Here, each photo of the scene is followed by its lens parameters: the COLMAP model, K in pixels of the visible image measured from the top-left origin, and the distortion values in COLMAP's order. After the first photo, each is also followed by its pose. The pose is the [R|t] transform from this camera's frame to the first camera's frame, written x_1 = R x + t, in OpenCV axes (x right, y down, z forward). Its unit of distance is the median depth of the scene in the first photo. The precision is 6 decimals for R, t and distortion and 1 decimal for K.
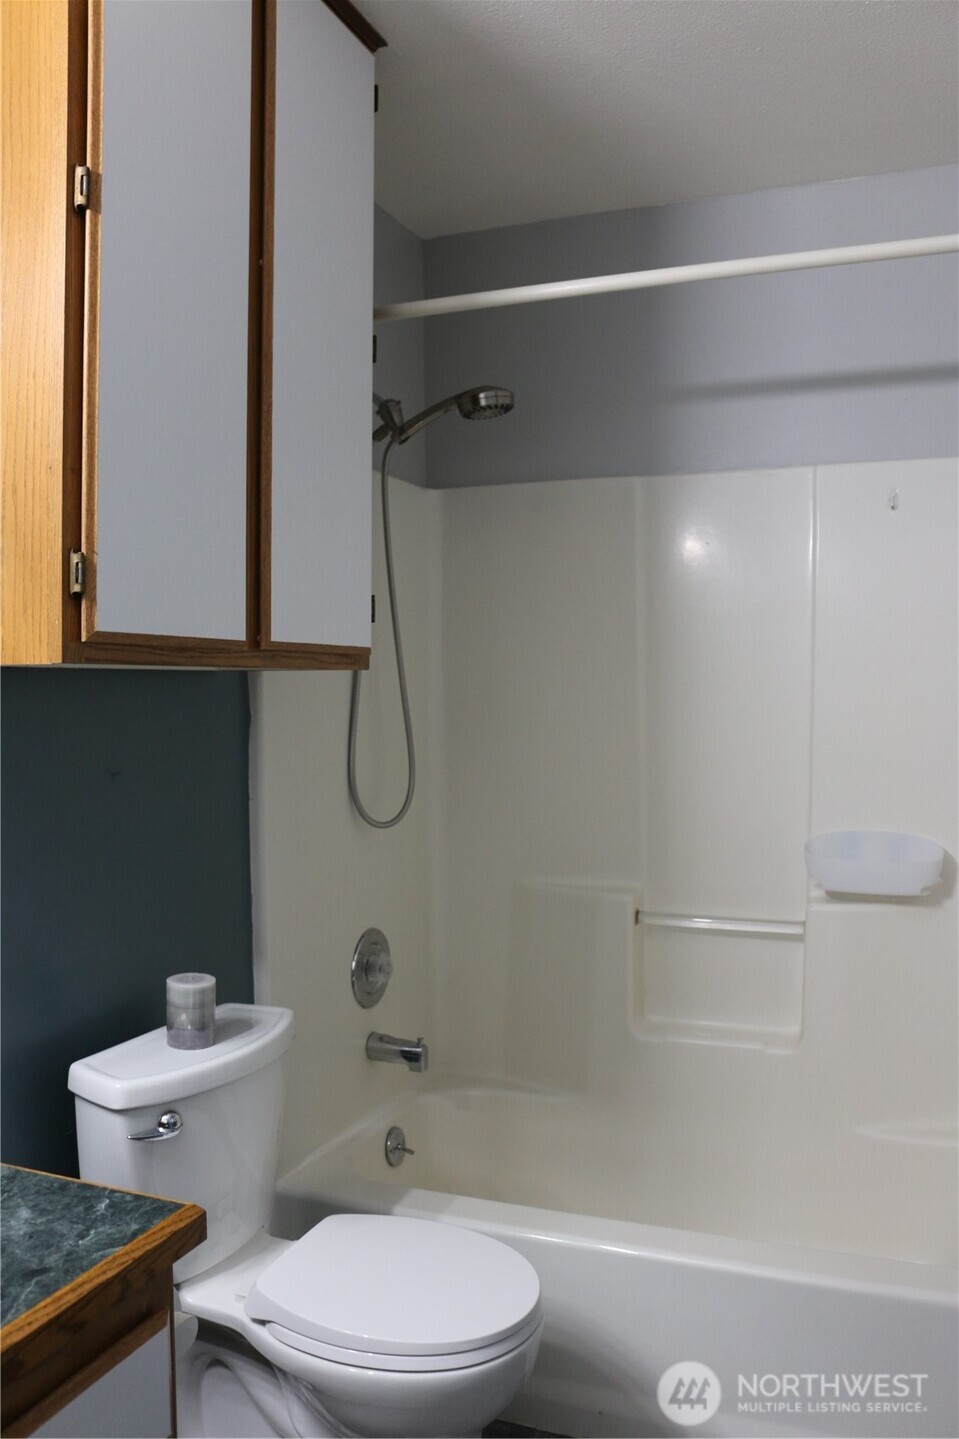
lens RADIAL K [[1181.4, 0, 479.5], [0, 1181.4, 719.5], [0, 0, 1]] dist [-0.165950, 0.146977]
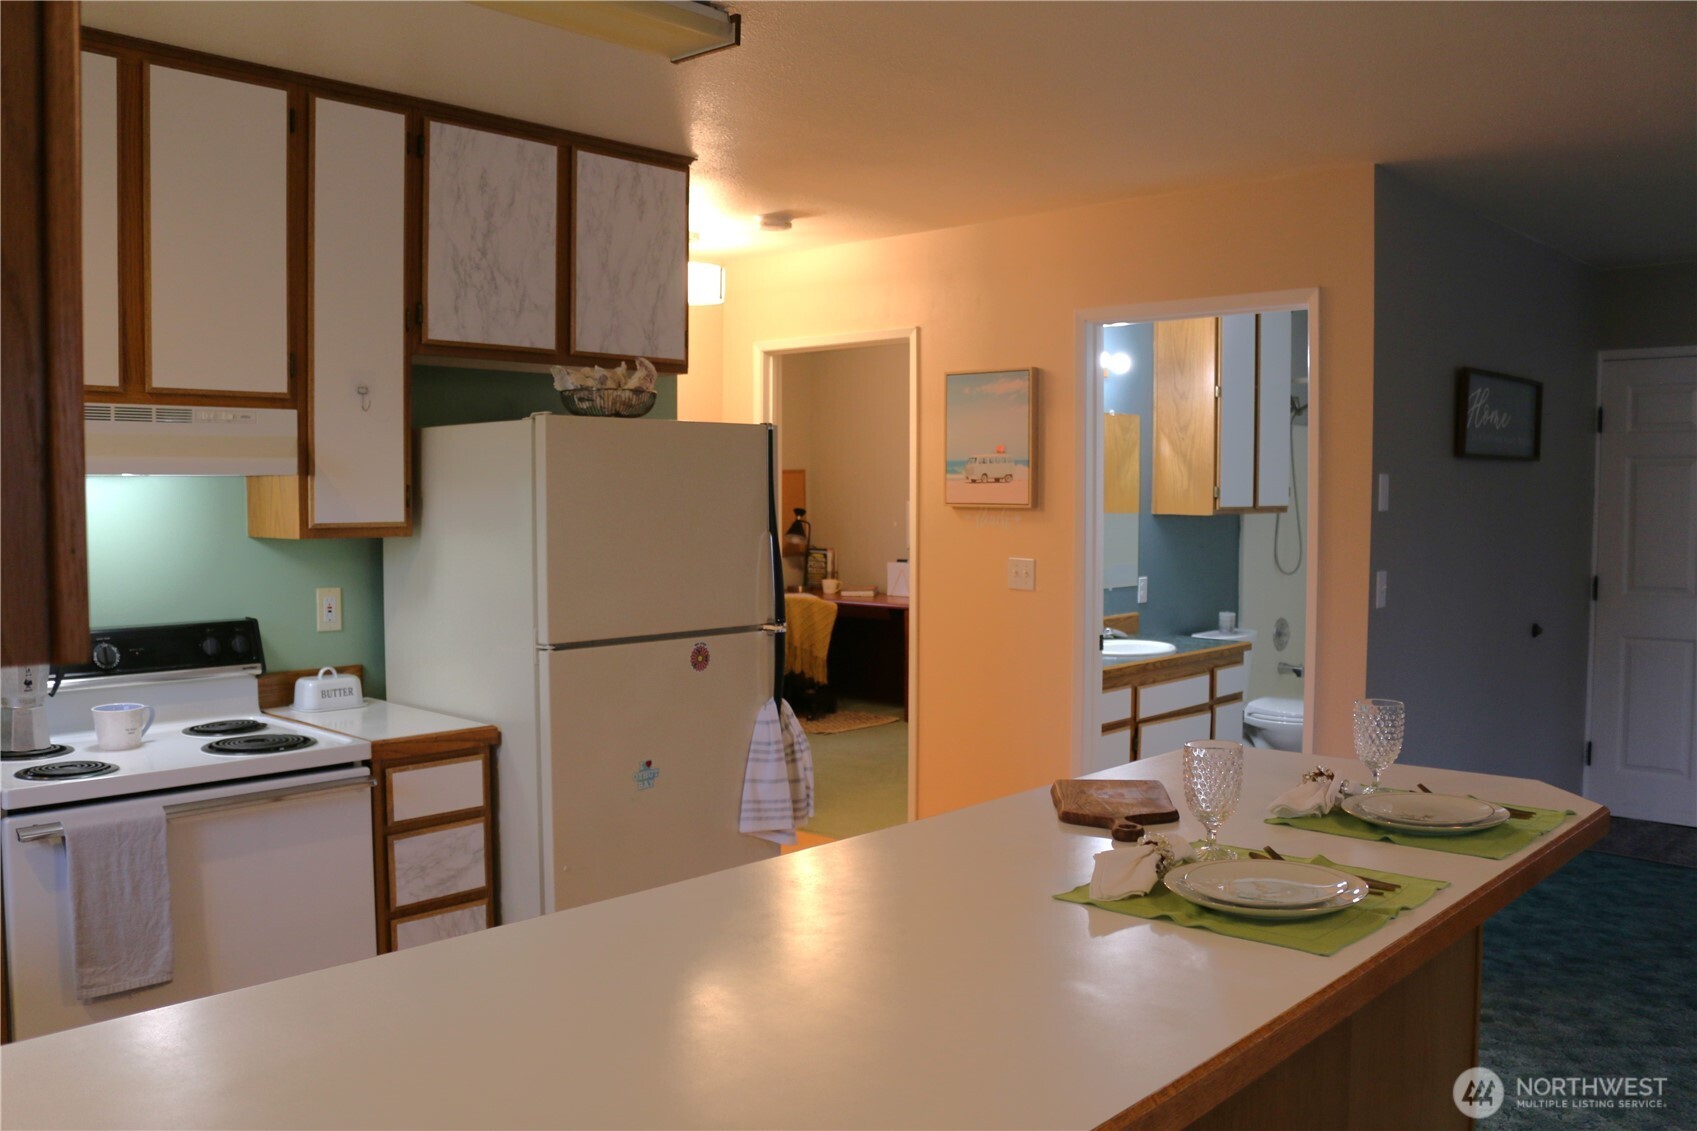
lens RADIAL K [[1419.4, 0, 848.5], [0, 1419.4, 565.5], [0, 0, 1]] dist [-0.087379, 0.011676]
pose [[0.936578, 0.025659, -0.349518, 0.093933], [-0.017691, 0.999506, 0.025972, 0.010079], [0.350011, -0.018141, 0.936570, -2.306696]]
